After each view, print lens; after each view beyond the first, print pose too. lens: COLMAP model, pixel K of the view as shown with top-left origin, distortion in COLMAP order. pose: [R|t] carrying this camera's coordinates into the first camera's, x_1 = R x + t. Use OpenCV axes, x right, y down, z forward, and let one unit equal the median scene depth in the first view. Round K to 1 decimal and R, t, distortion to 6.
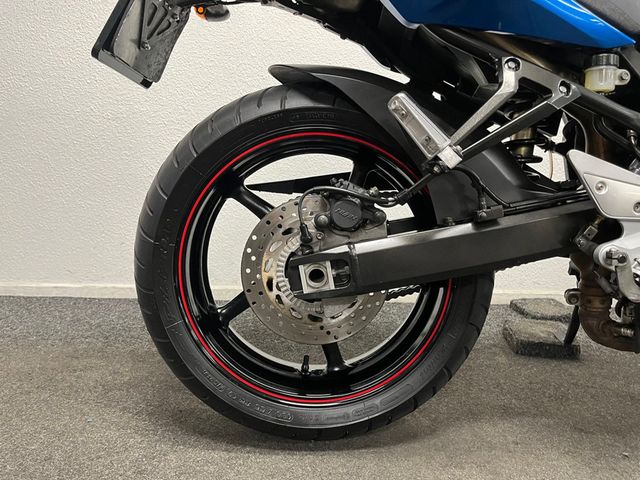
lens RADIAL K [[489.0, 0, 322.1], [0, 489.0, 235.1], [0, 0, 1]] dist [0.027202, -0.029487]
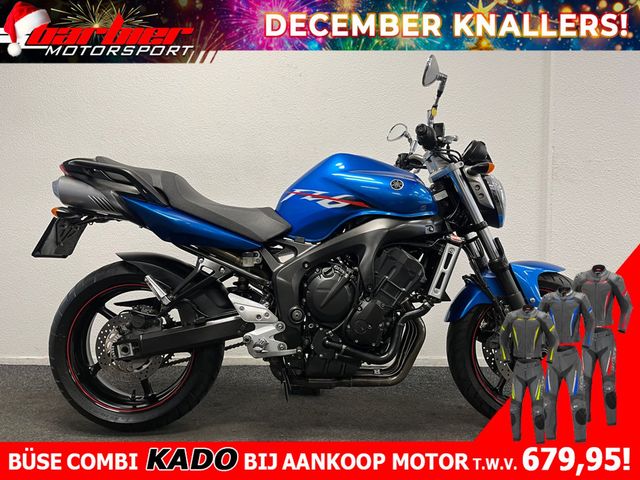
lens RADIAL K [[489.0, 0, 317.4], [0, 489.0, 244.3], [0, 0, 1]] dist [0.027202, -0.029487]
pose [[0.999651, -0.020457, -0.016713, 0.882733], [0.018280, 0.992436, -0.121398, -0.103424], [0.019070, 0.121050, 0.992463, -1.237993]]
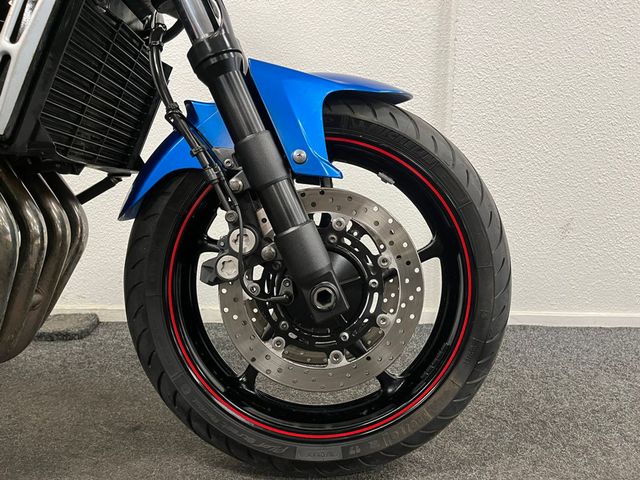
lens RADIAL K [[489.0, 0, 324.4], [0, 489.0, 233.3], [0, 0, 1]] dist [0.027202, -0.029487]
pose [[0.999747, -0.005312, 0.021843, 1.822748], [0.006470, 0.998556, -0.053323, 0.071161], [-0.021528, 0.053451, 0.998338, 0.169366]]
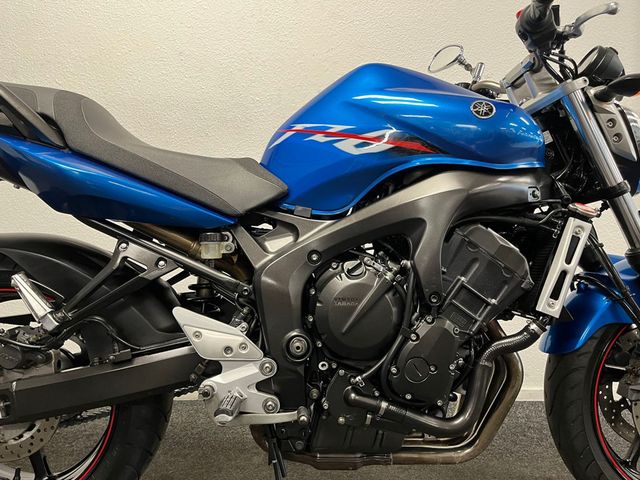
lens RADIAL K [[489.0, 0, 318.1], [0, 489.0, 238.5], [0, 0, 1]] dist [0.027202, -0.029487]
pose [[0.999855, -0.015808, 0.006297, 0.796887], [0.016454, 0.992513, -0.121022, -0.172461], [-0.004336, 0.121108, 0.992630, -0.288703]]
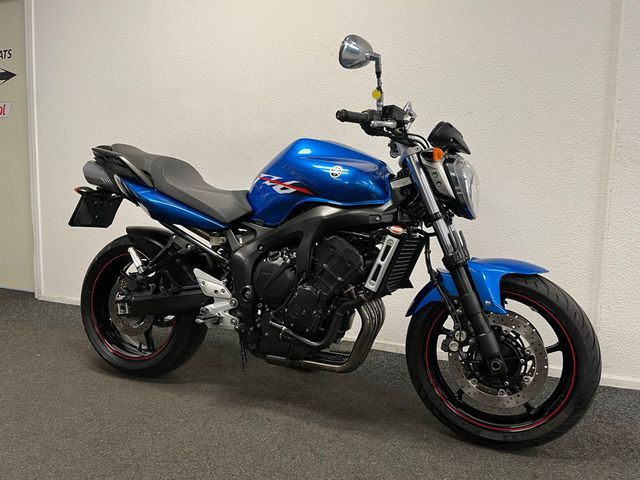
lens RADIAL K [[489.0, 0, 318.4], [0, 489.0, 241.3], [0, 0, 1]] dist [0.027202, -0.029487]
pose [[0.924709, 0.041834, -0.378369, 1.904208], [-0.068177, 0.996073, -0.056490, -0.194211], [0.374520, 0.078033, 0.923930, -1.079338]]
